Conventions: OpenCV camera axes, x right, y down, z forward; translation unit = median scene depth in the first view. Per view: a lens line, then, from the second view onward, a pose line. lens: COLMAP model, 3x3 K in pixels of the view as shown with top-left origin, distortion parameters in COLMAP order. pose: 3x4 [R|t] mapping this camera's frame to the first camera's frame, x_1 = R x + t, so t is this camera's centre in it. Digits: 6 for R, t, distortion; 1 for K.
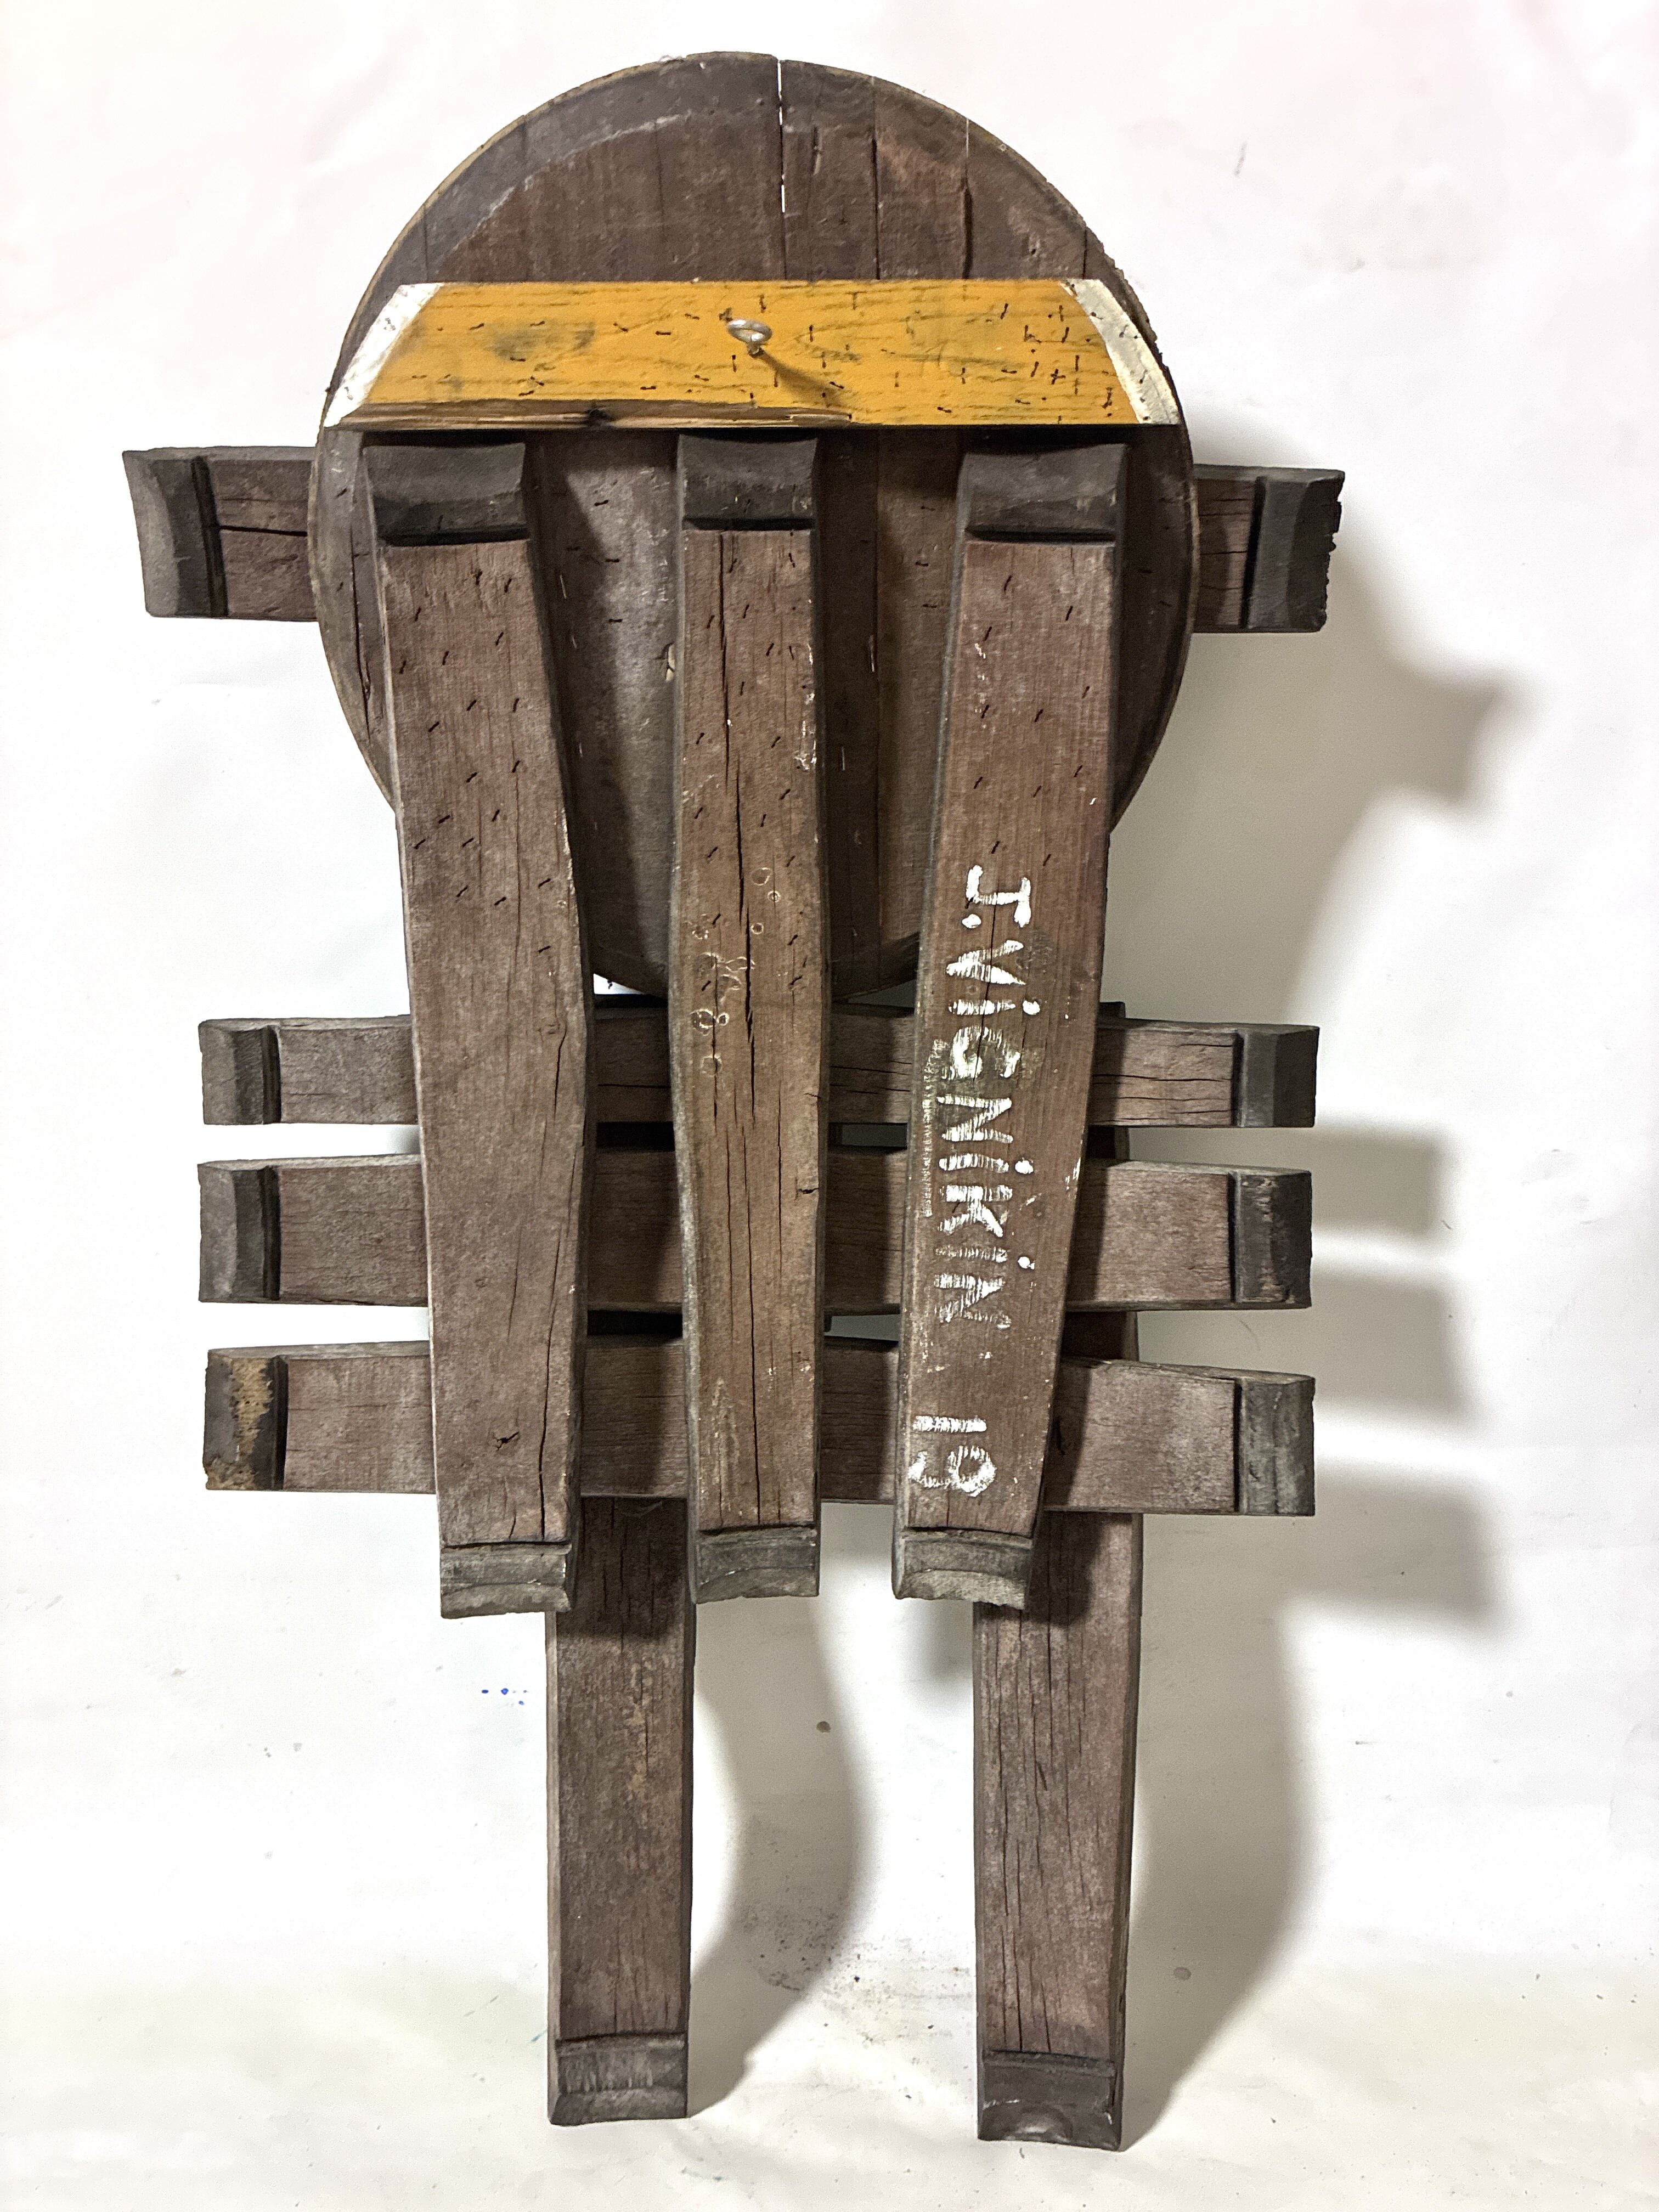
lens RADIAL K [[1743.0, 0, 821.1], [0, 1743.0, 1090.1], [0, 0, 1]] dist [0.028477, -0.073600]
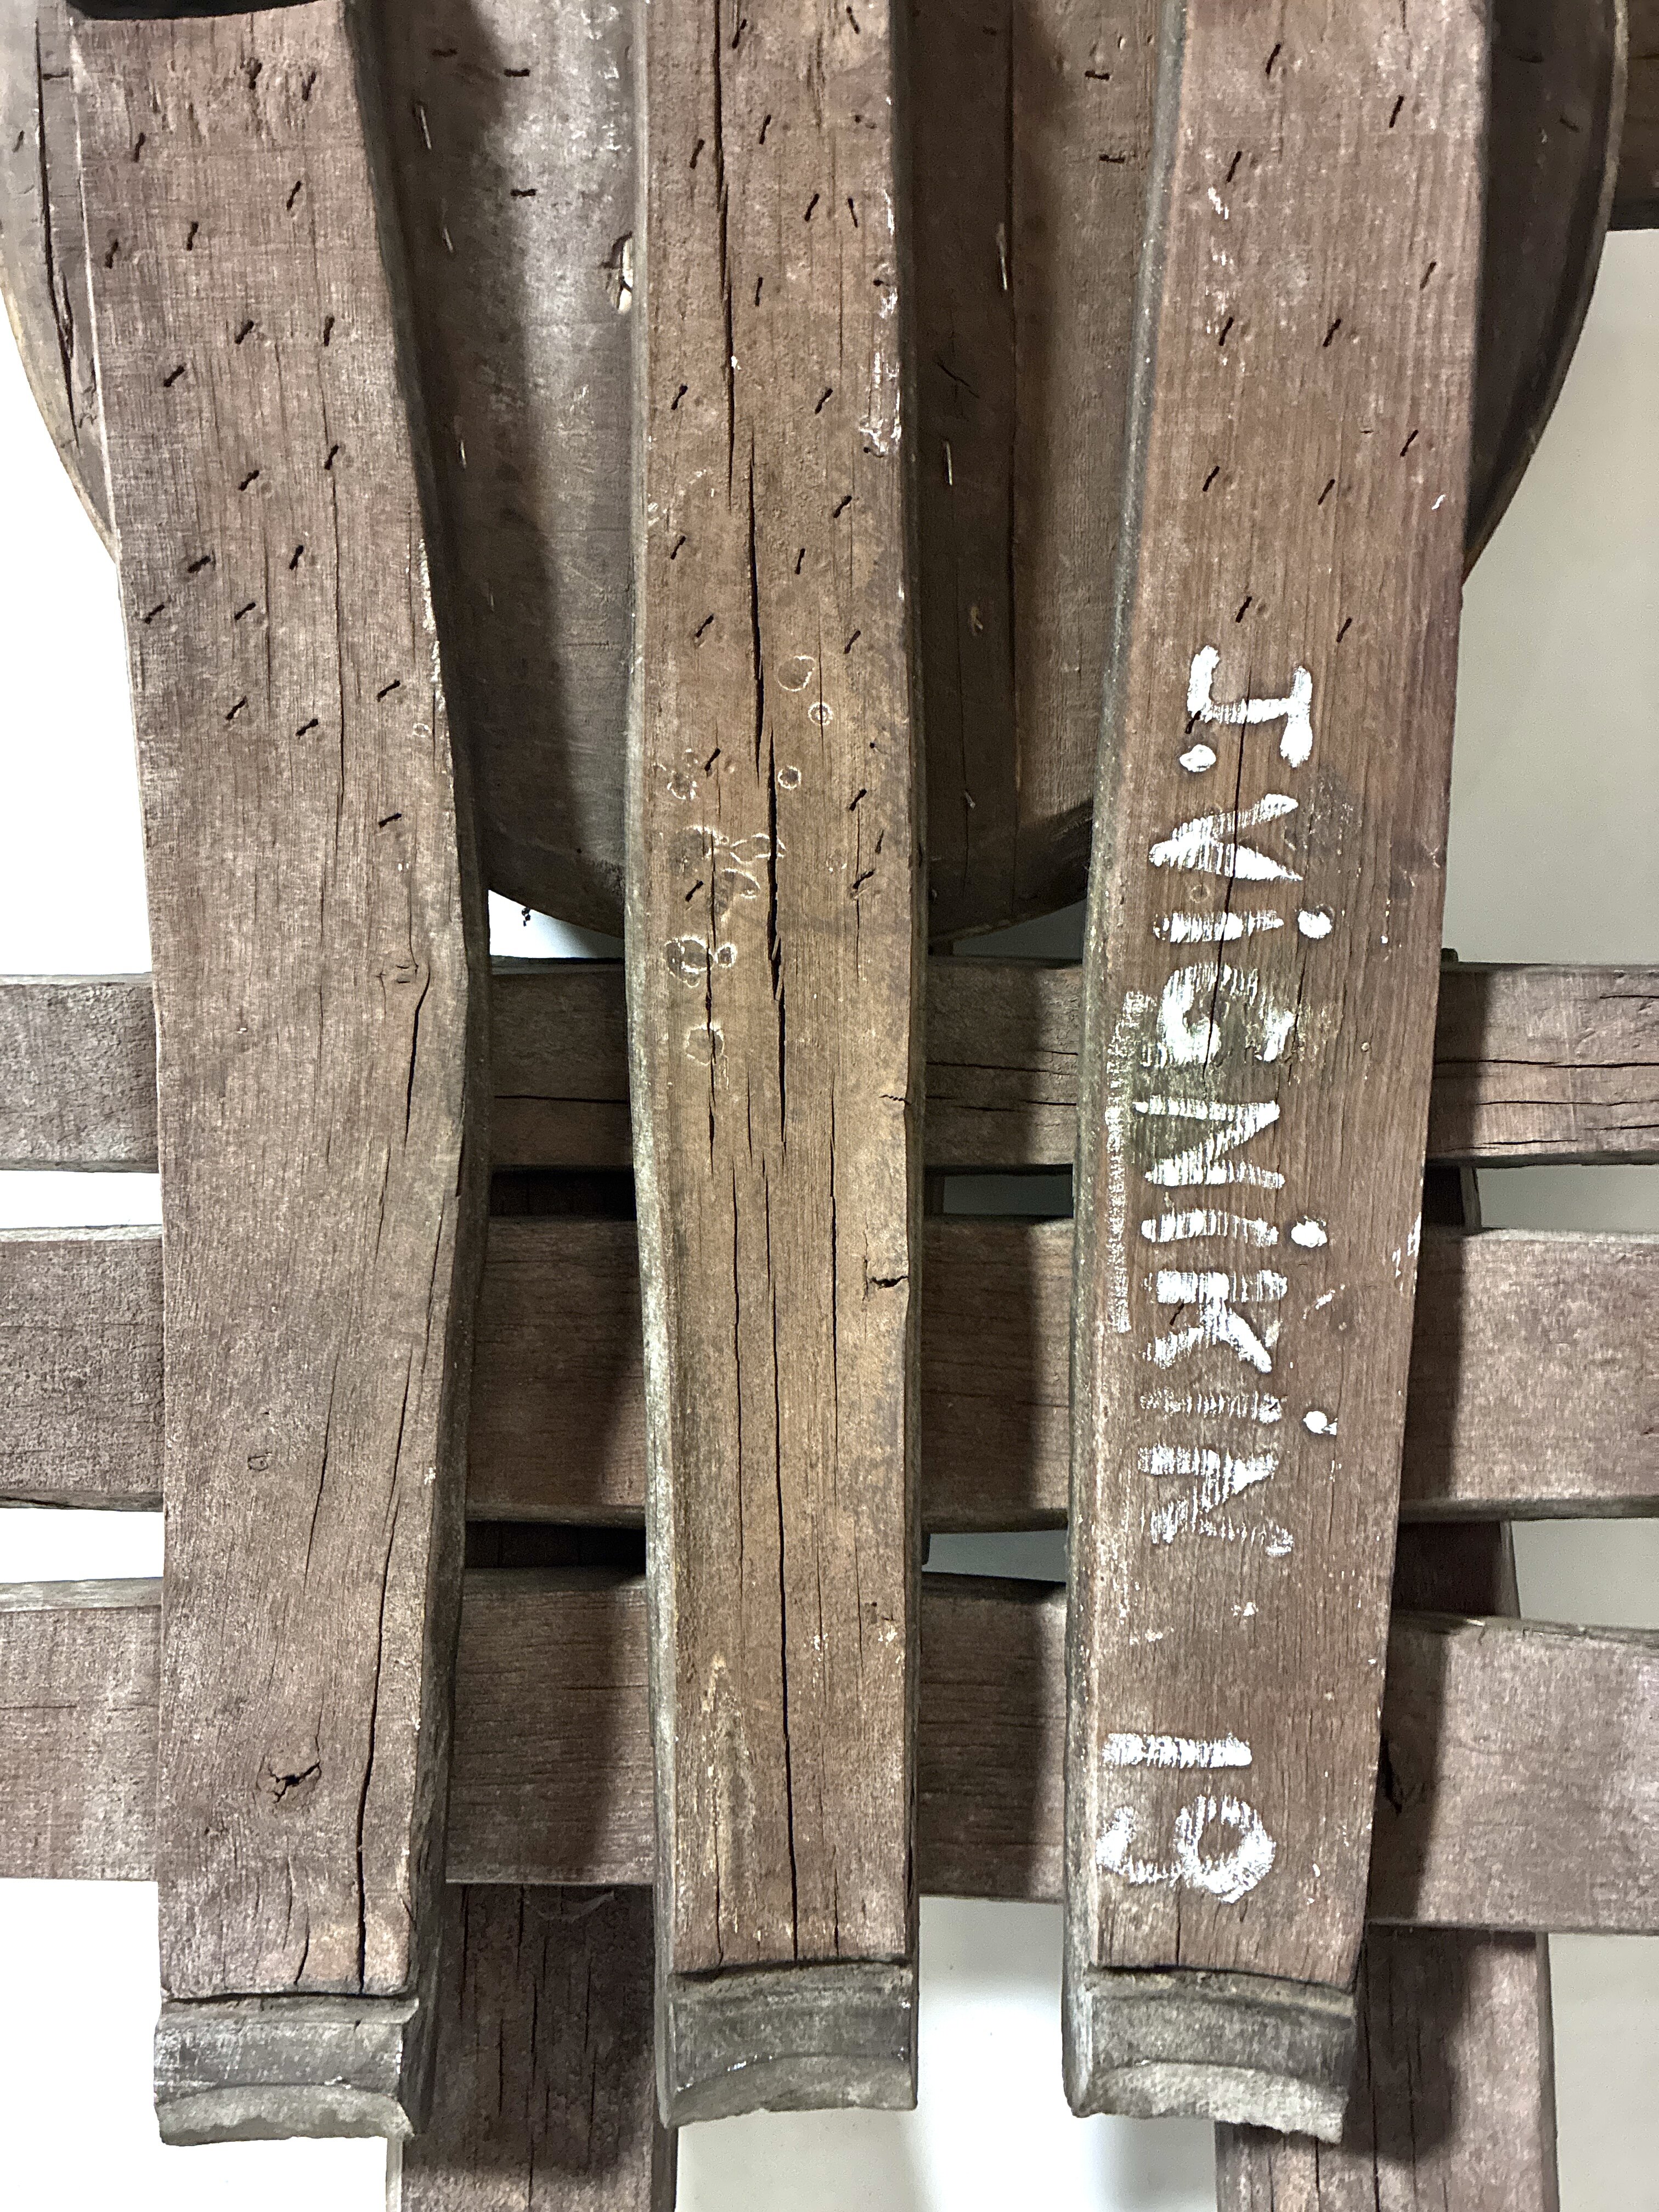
lens RADIAL K [[1726.0, 0, 815.9], [0, 1726.0, 1090.7], [0, 0, 1]] dist [-0.017220, 0.011905]
pose [[0.999464, -0.007632, -0.031831, -0.012613], [0.003280, 0.990896, -0.134593, 0.070749], [0.032568, 0.134416, 0.990390, 0.487247]]
